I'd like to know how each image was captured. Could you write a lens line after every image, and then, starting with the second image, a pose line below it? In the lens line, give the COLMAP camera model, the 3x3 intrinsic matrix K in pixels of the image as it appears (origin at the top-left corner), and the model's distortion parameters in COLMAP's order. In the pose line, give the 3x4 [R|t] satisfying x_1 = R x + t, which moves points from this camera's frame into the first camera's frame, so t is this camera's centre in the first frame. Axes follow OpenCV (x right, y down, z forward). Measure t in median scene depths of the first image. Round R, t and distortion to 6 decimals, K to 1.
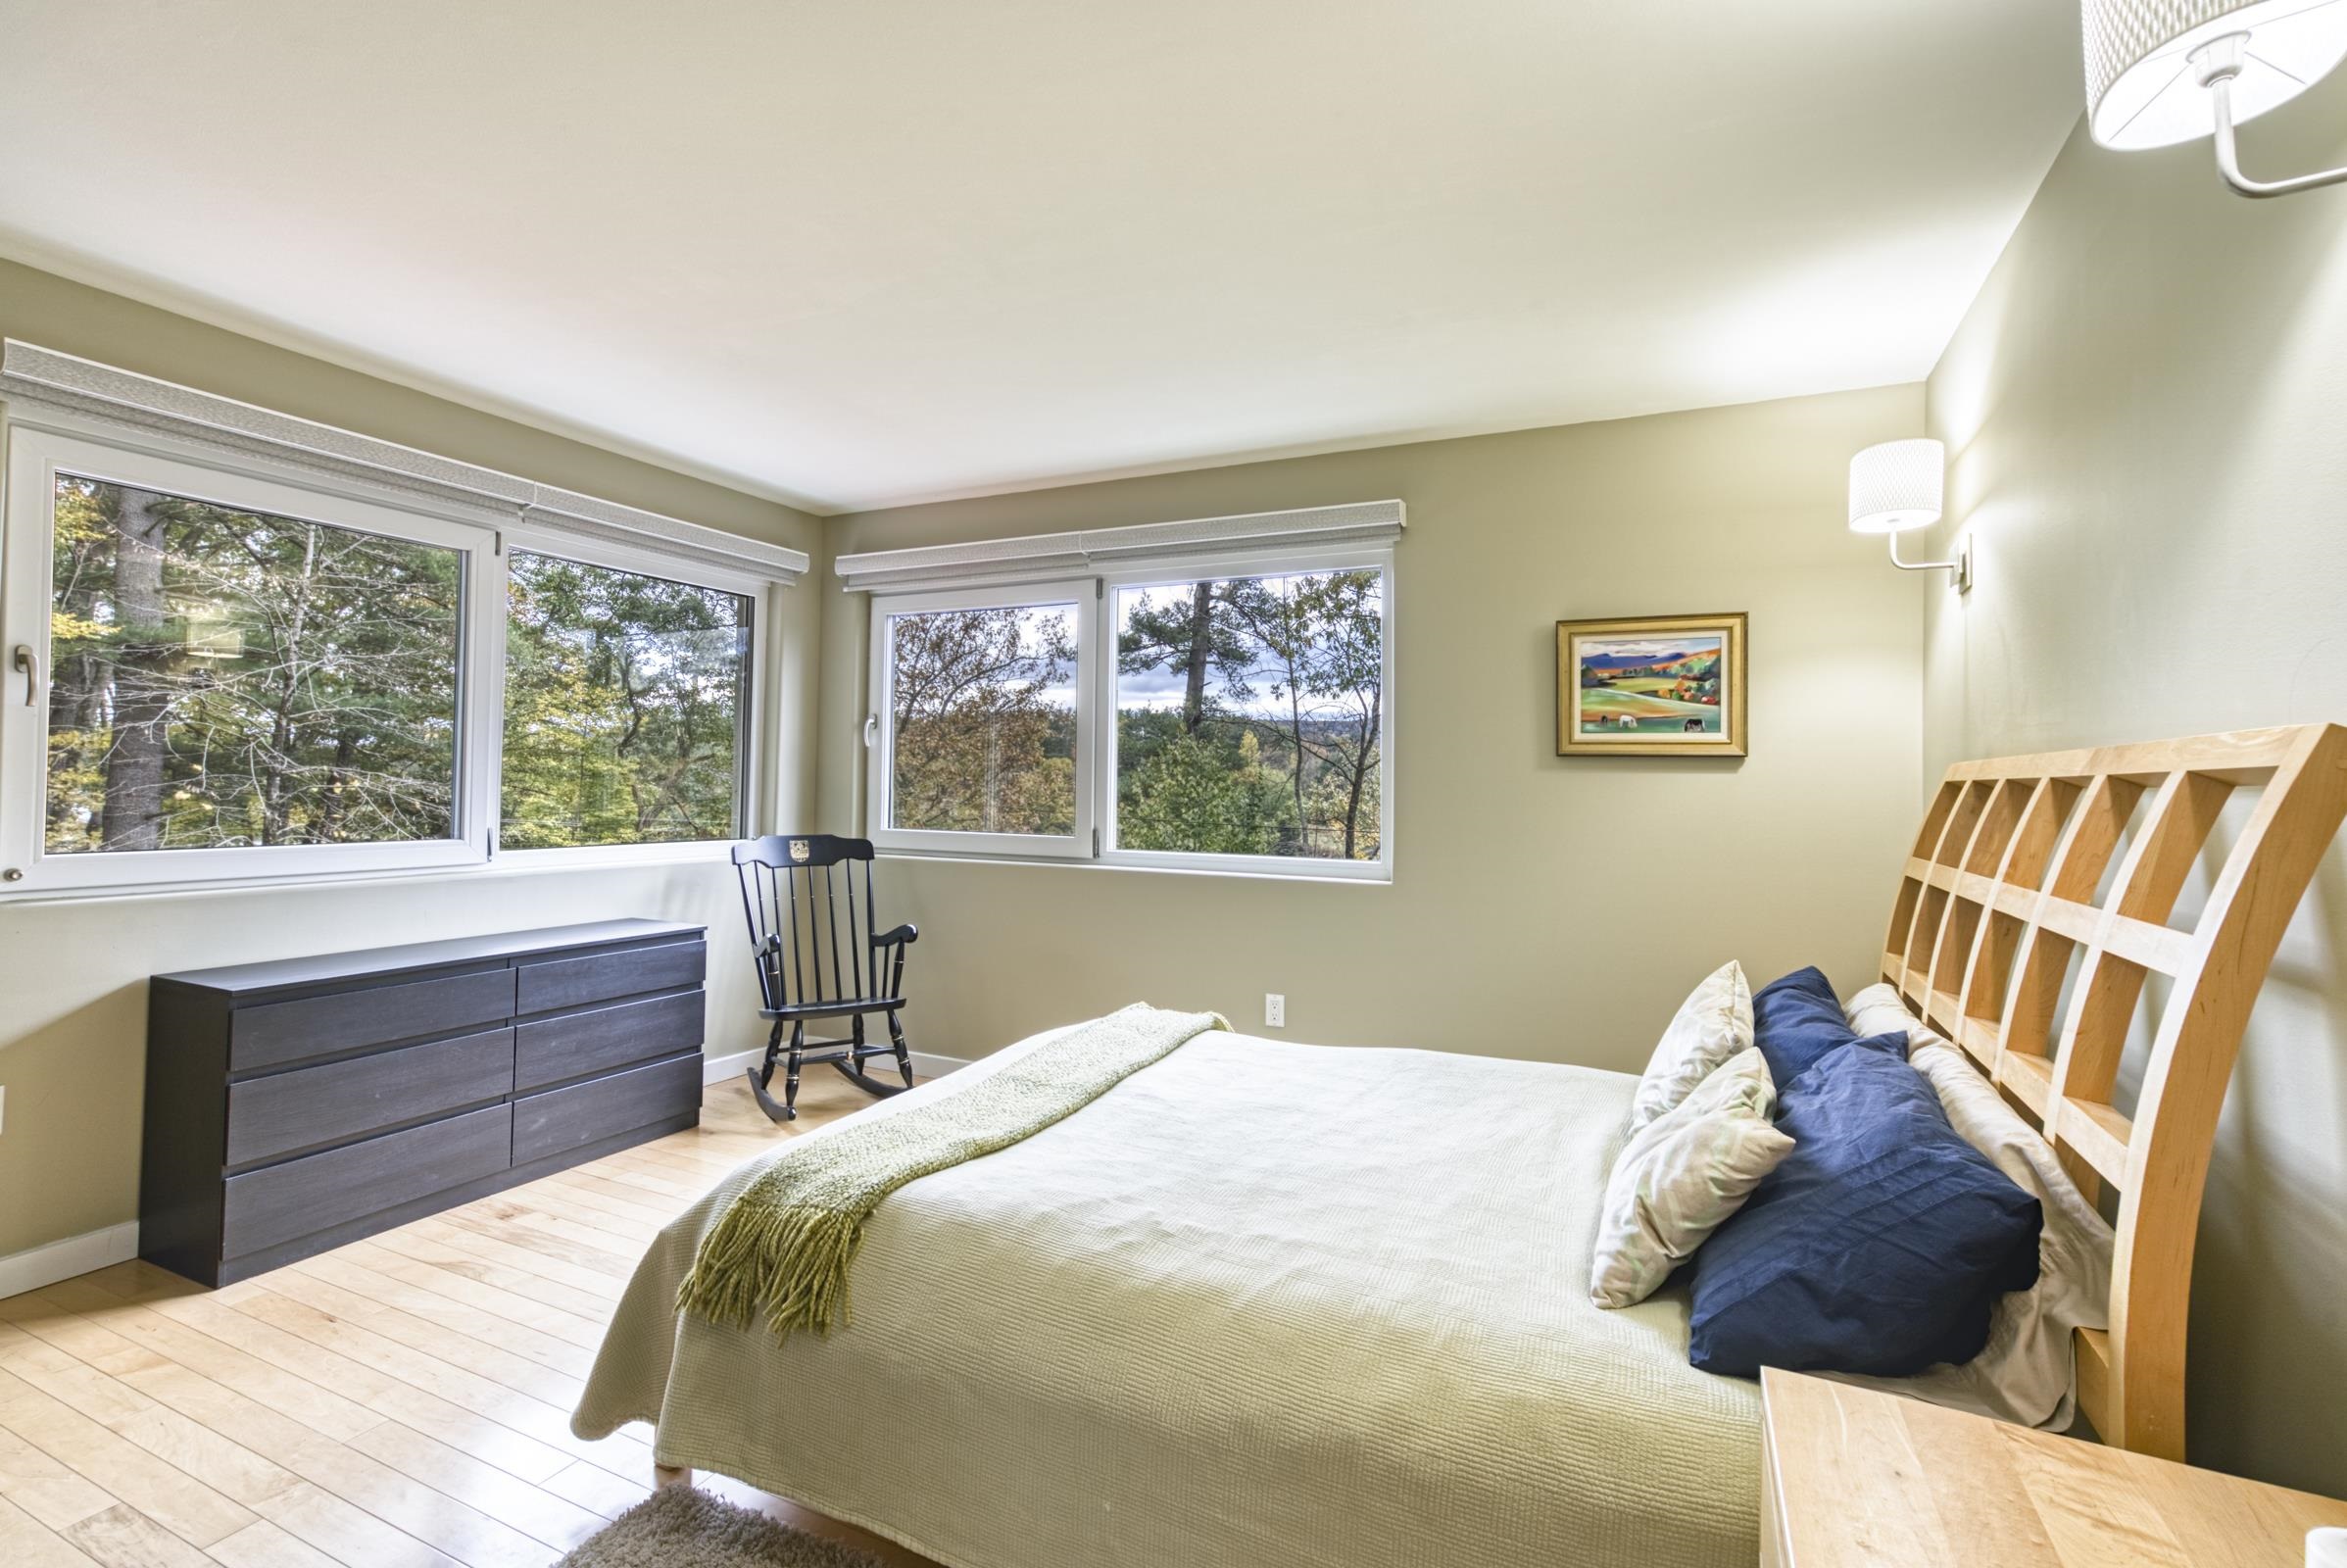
lens RADIAL K [[1087.3, 0, 1163.3], [0, 1087.3, 791.2], [0, 0, 1]] dist [0.002792, -0.000439]
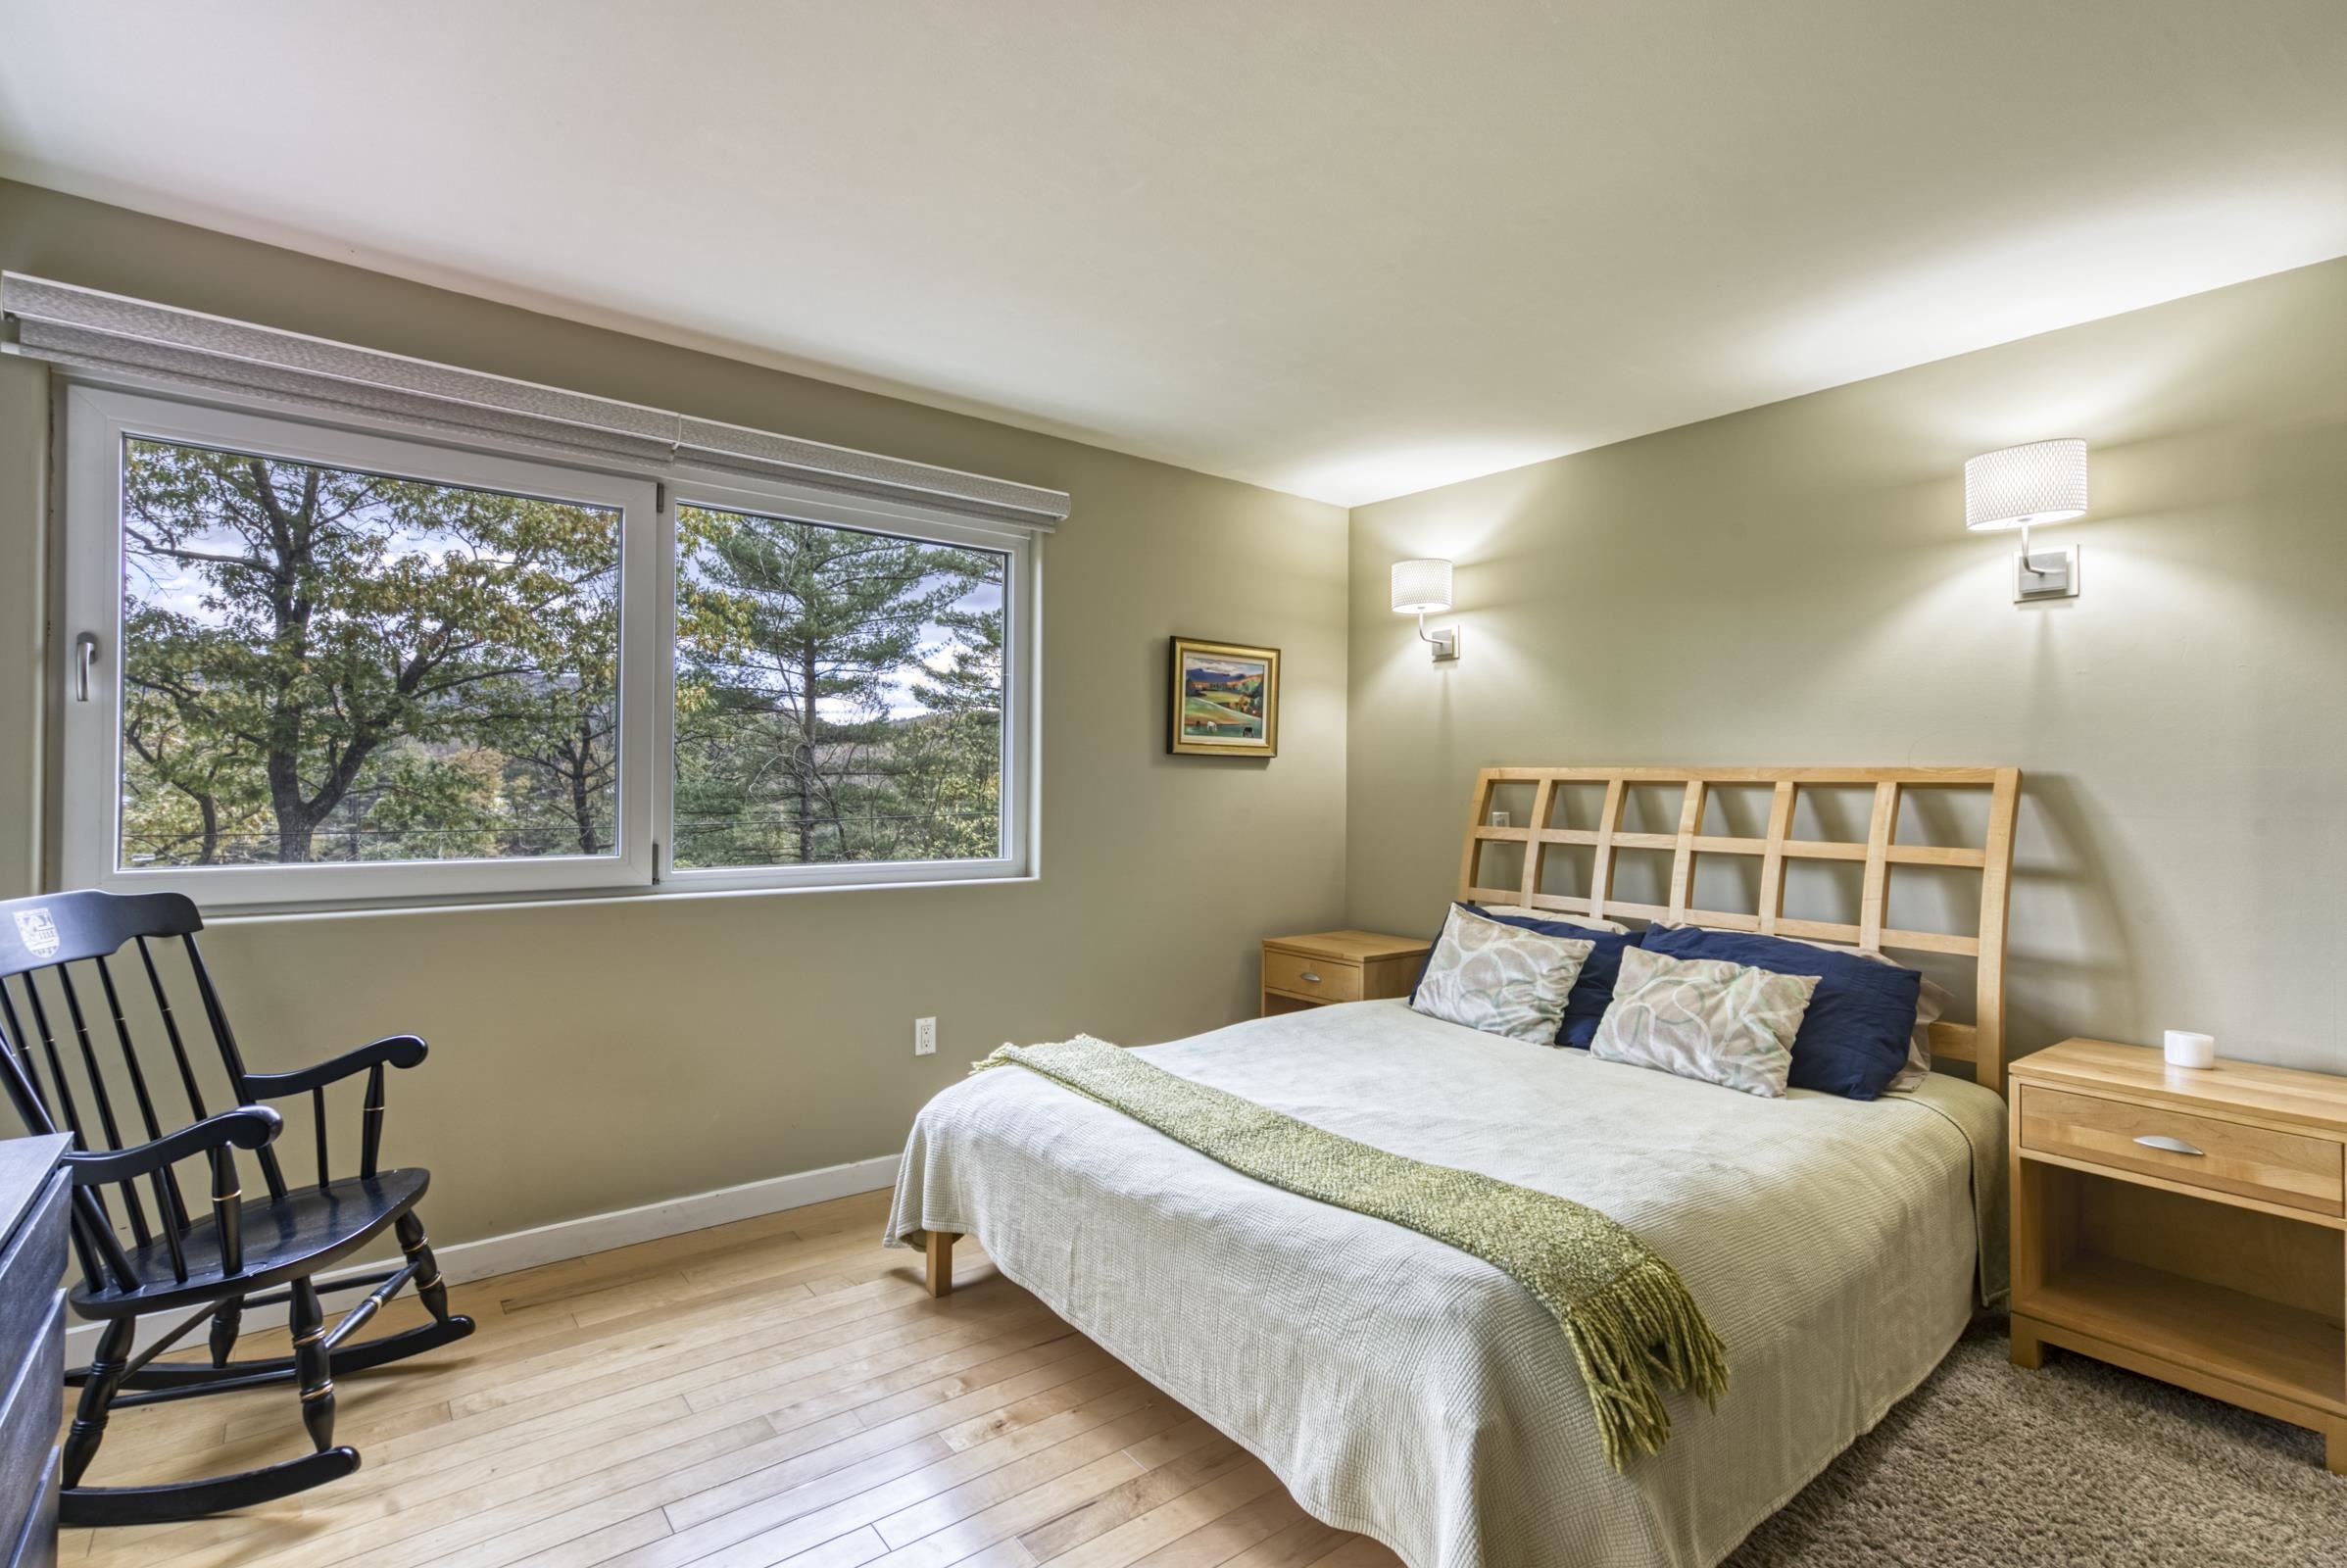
lens RADIAL K [[1087.3, 0, 1163.3], [0, 1087.3, 791.2], [0, 0, 1]] dist [0.002792, -0.000439]
pose [[0.444247, -0.016498, 0.895753, -0.685495], [-0.000125, 0.999829, 0.018477, -0.014152], [-0.895905, -0.008320, 0.444169, 0.506381]]
